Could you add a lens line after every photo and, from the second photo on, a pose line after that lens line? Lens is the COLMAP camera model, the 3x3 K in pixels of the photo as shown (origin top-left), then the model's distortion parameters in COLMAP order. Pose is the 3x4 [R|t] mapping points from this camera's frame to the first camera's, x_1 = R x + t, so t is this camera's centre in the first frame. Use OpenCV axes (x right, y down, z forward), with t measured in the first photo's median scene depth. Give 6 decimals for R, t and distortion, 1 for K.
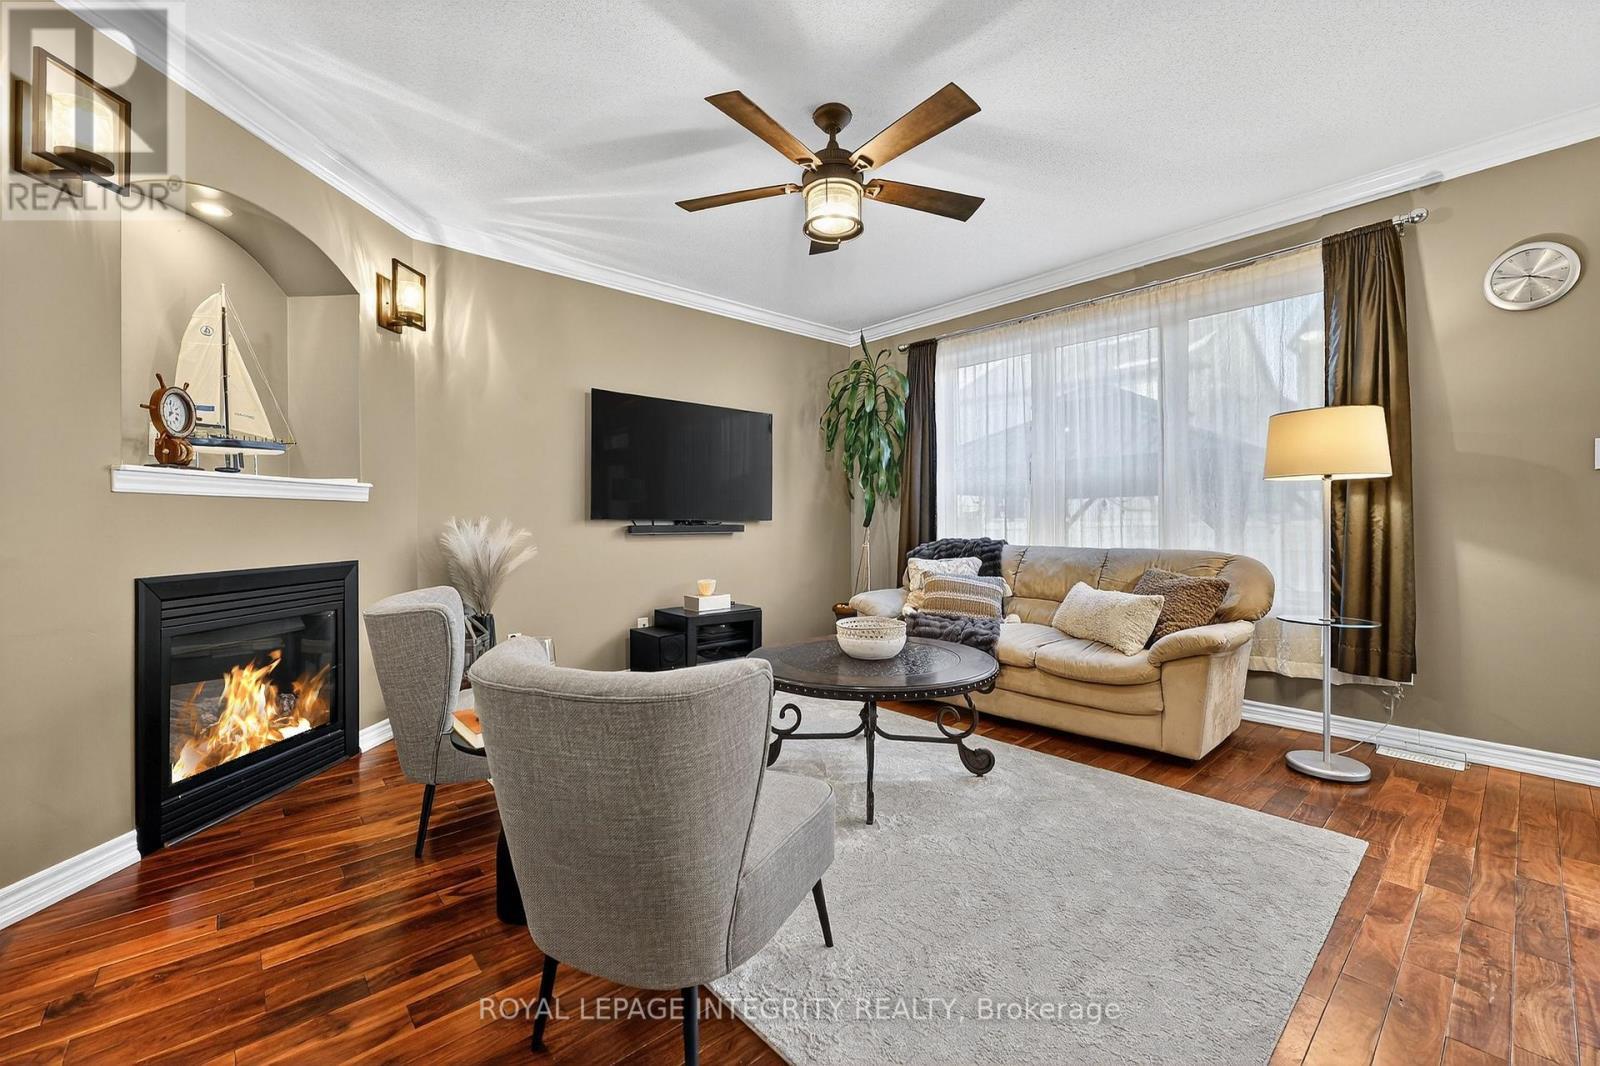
lens RADIAL K [[658.5, 0, 797.6], [0, 658.5, 526.3], [0, 0, 1]] dist [-0.001461, 0.000225]
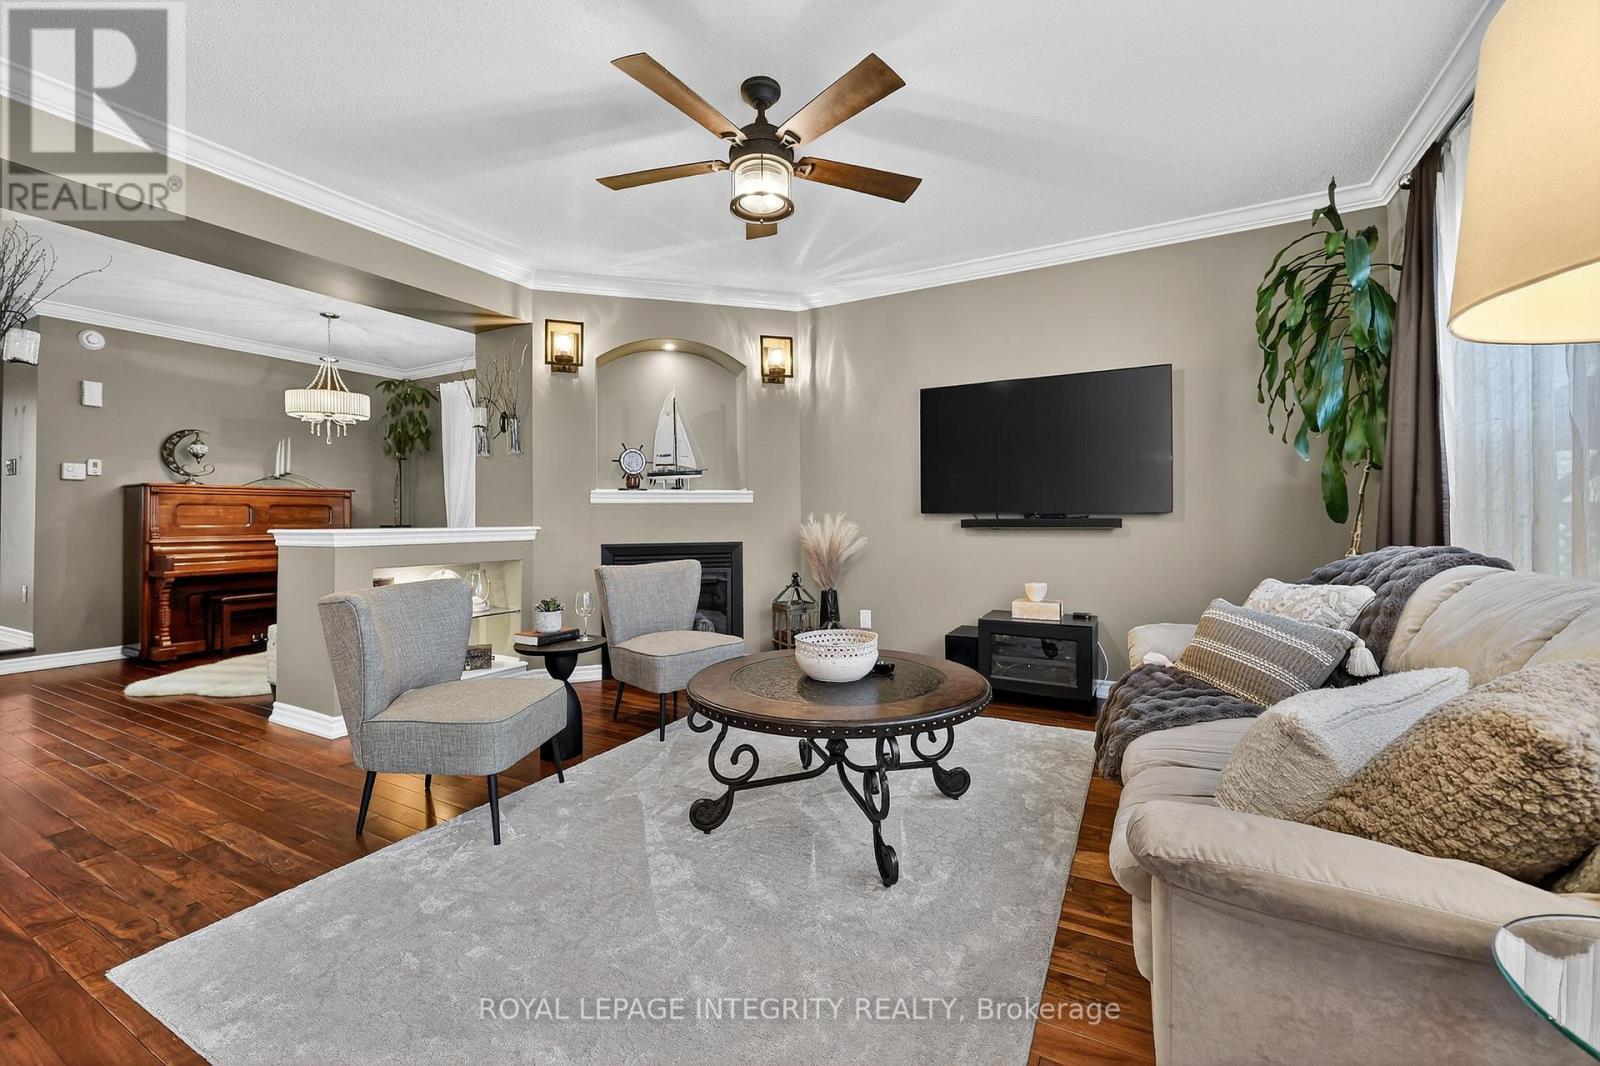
lens RADIAL K [[658.5, 0, 797.6], [0, 658.5, 526.3], [0, 0, 1]] dist [-0.001461, 0.000225]
pose [[0.330373, 0.009558, -0.943802, 0.780380], [-0.003925, 0.999954, 0.008752, 0.002026], [0.943842, 0.000813, 0.330395, 0.584510]]
